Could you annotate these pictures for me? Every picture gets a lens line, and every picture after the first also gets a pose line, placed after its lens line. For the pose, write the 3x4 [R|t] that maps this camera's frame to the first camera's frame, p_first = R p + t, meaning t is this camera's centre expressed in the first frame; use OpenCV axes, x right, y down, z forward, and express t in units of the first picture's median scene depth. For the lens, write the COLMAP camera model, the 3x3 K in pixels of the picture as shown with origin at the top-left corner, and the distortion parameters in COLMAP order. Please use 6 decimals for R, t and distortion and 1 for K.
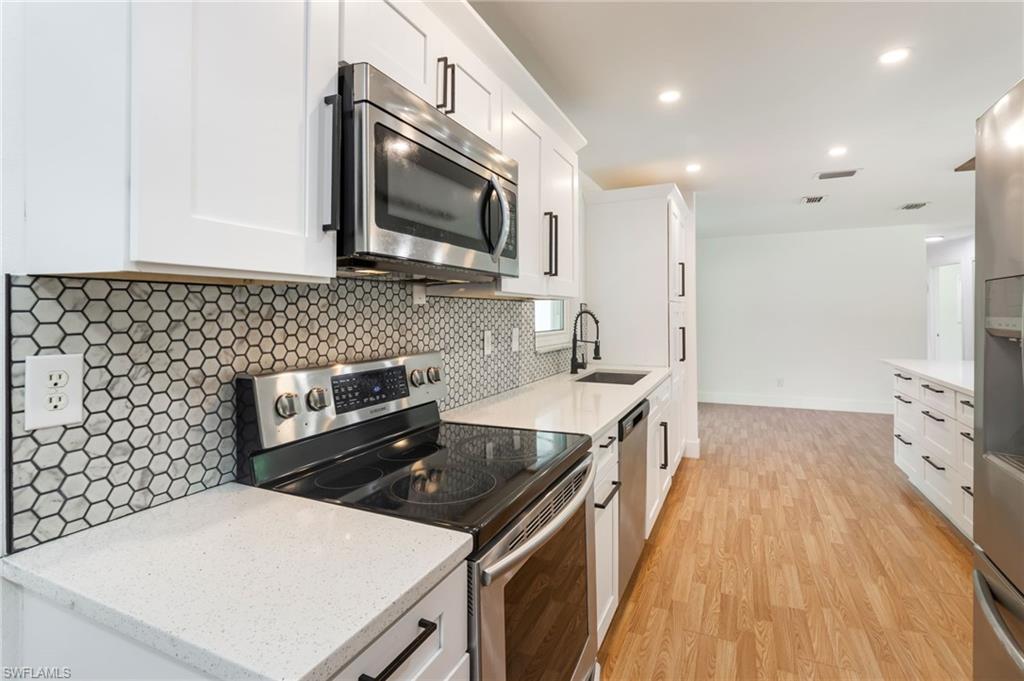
lens RADIAL K [[504.4, 0, 513.1], [0, 504.4, 309.4], [0, 0, 1]] dist [-0.001877, -0.000252]
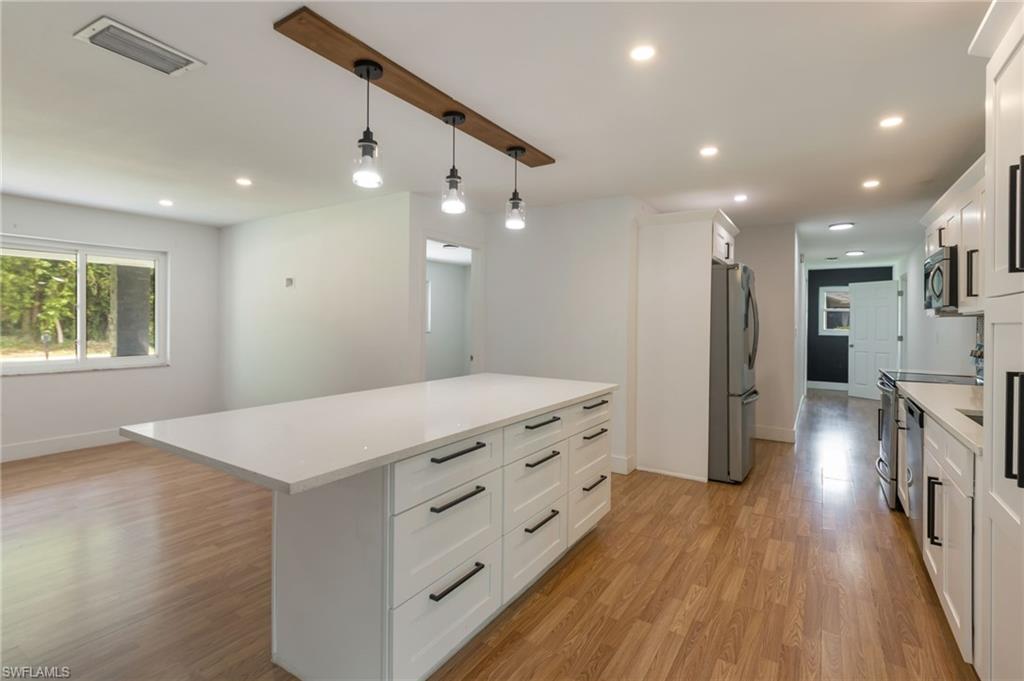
lens RADIAL K [[475.2, 0, 512.3], [0, 475.2, 322.9], [0, 0, 1]] dist [-0.000452, -0.009626]
pose [[-0.988015, -0.005324, 0.154269, 0.999899], [-0.006009, 0.999974, -0.003977, 0.013886], [-0.154244, -0.004857, -0.988021, 2.220065]]
